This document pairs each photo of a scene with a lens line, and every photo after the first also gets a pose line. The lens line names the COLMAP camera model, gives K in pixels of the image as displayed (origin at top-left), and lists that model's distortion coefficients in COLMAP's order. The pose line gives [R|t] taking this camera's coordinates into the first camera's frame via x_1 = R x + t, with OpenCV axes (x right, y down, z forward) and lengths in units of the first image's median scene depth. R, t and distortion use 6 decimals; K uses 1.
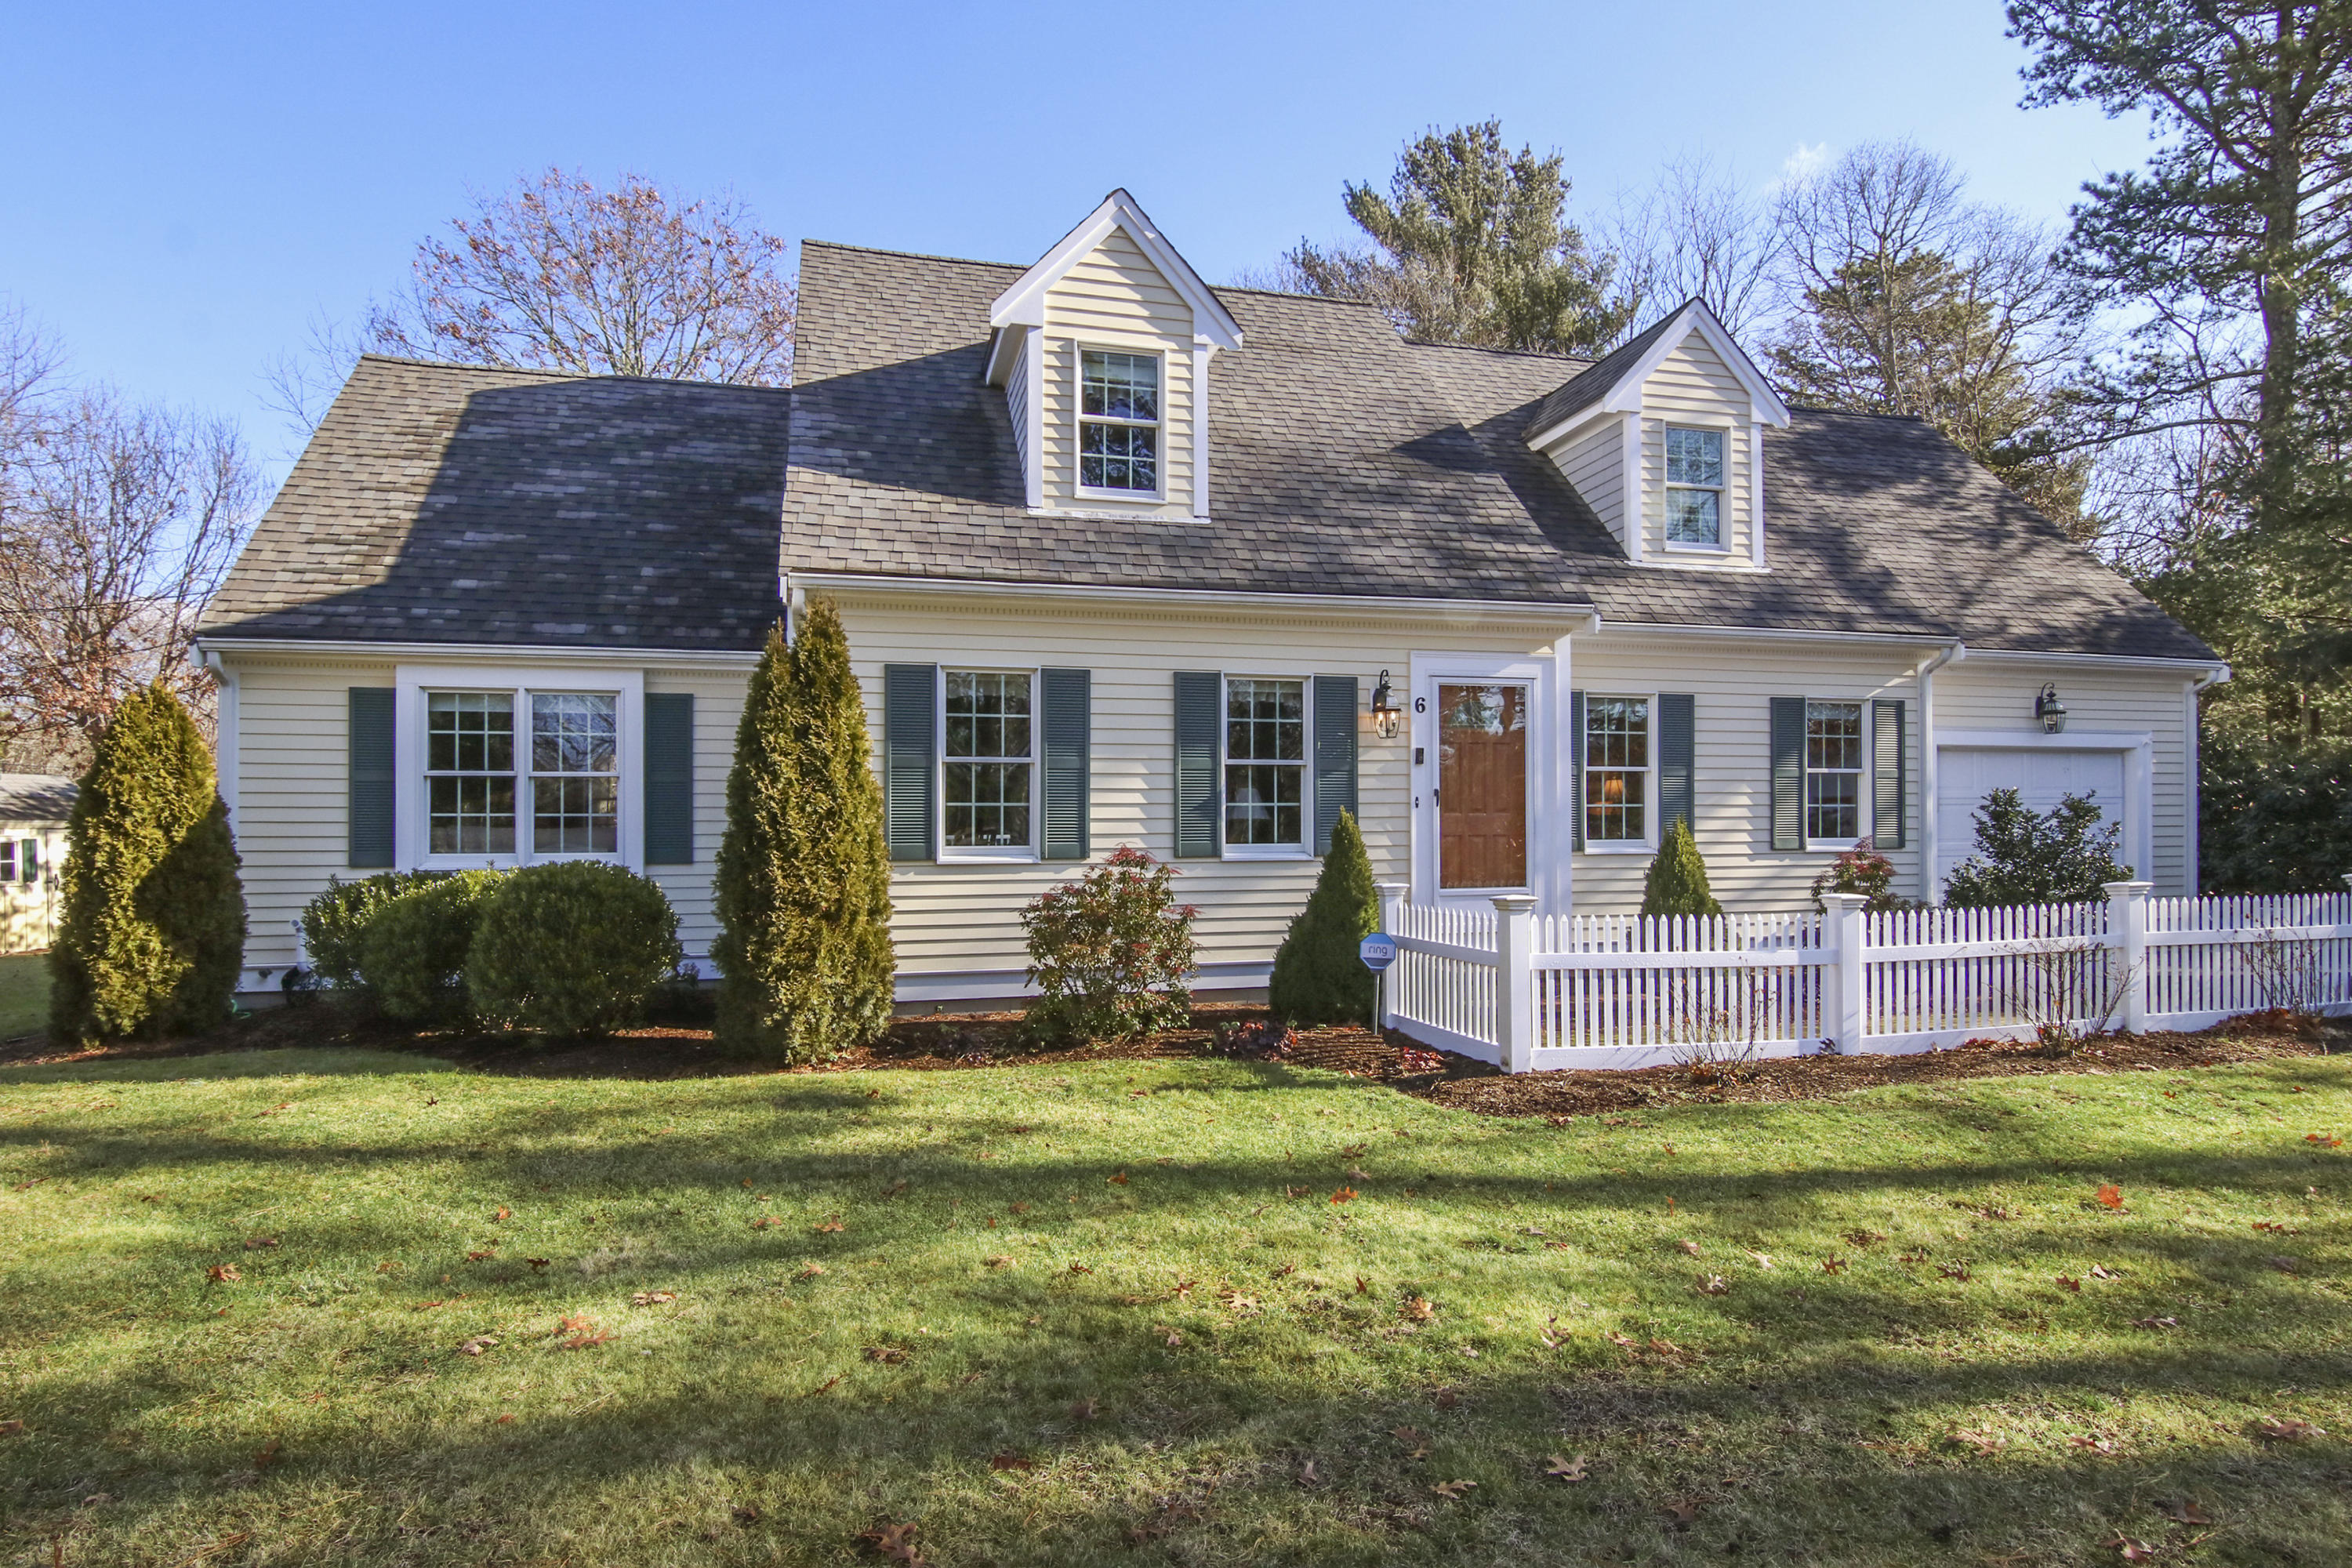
lens RADIAL K [[1218.4, 0, 1169.3], [0, 1218.4, 724.6], [0, 0, 1]] dist [-0.003464, -0.002886]
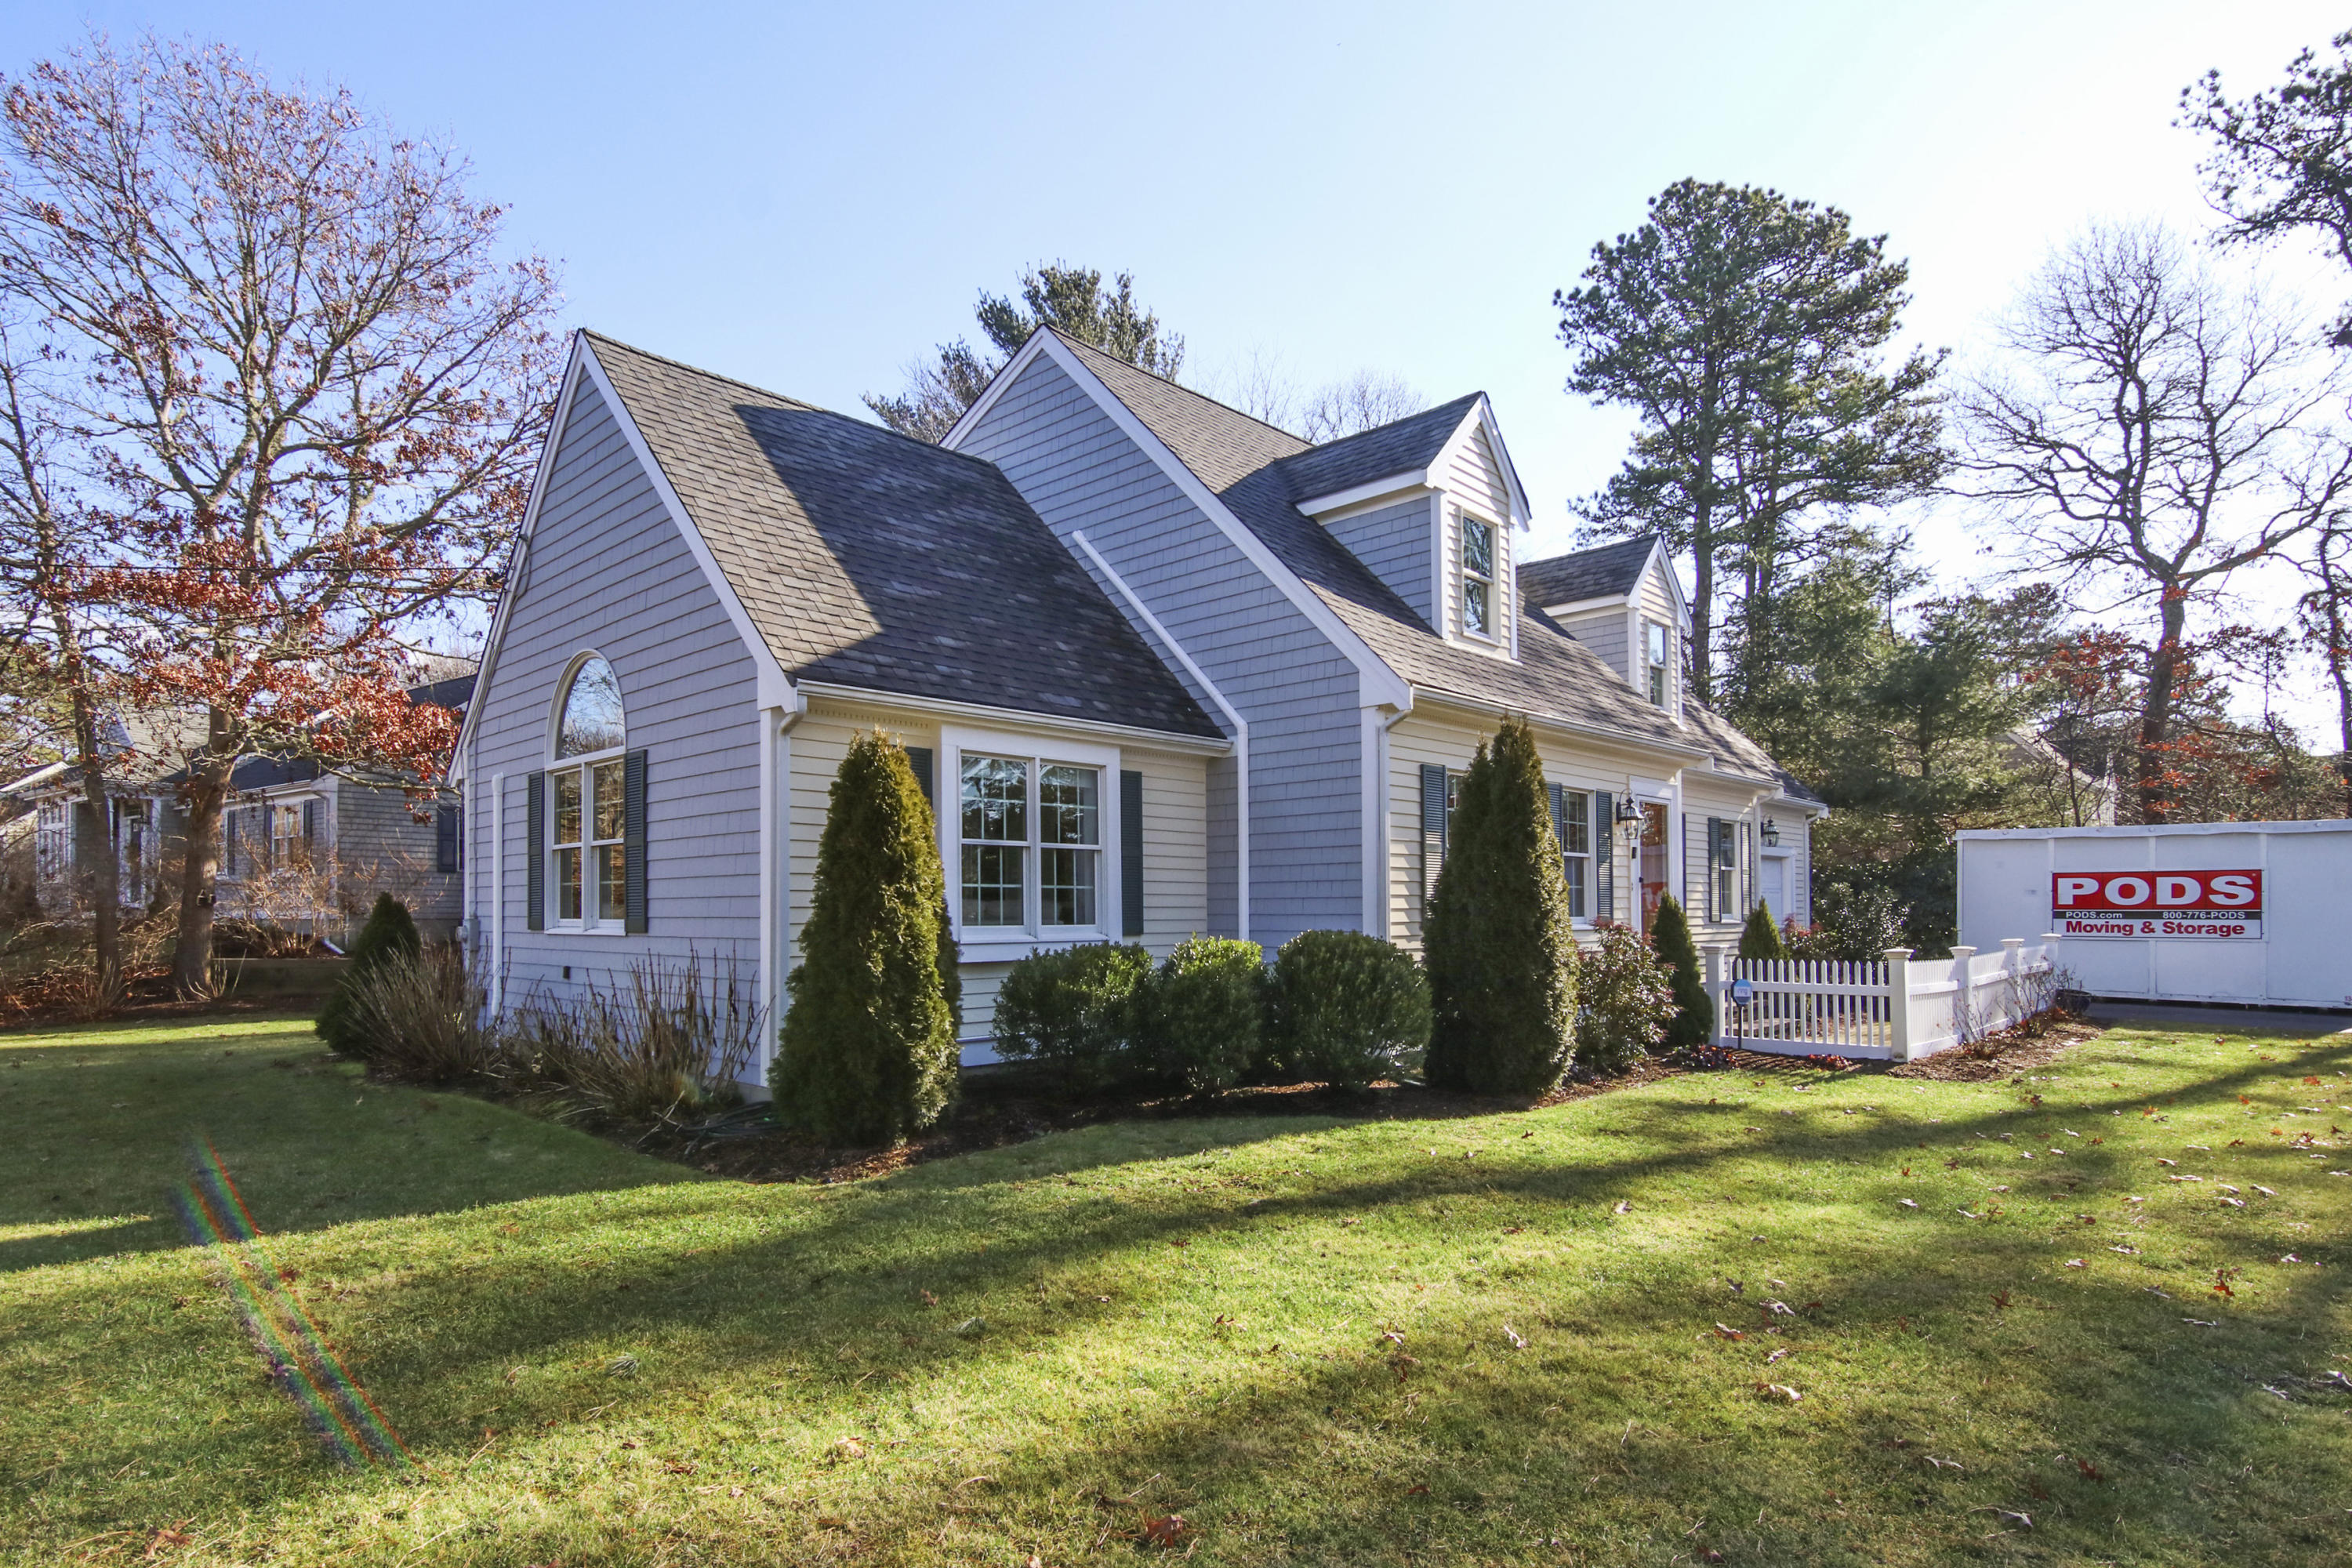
lens RADIAL K [[1191.6, 0, 1176.0], [0, 1191.6, 784.0], [0, 0, 1]] dist [-0.003835, -0.000722]
pose [[0.860397, 0.056706, 0.506460, -0.925196], [-0.048754, 0.998391, -0.028960, 0.013422], [-0.507287, 0.000225, 0.861777, 0.108615]]
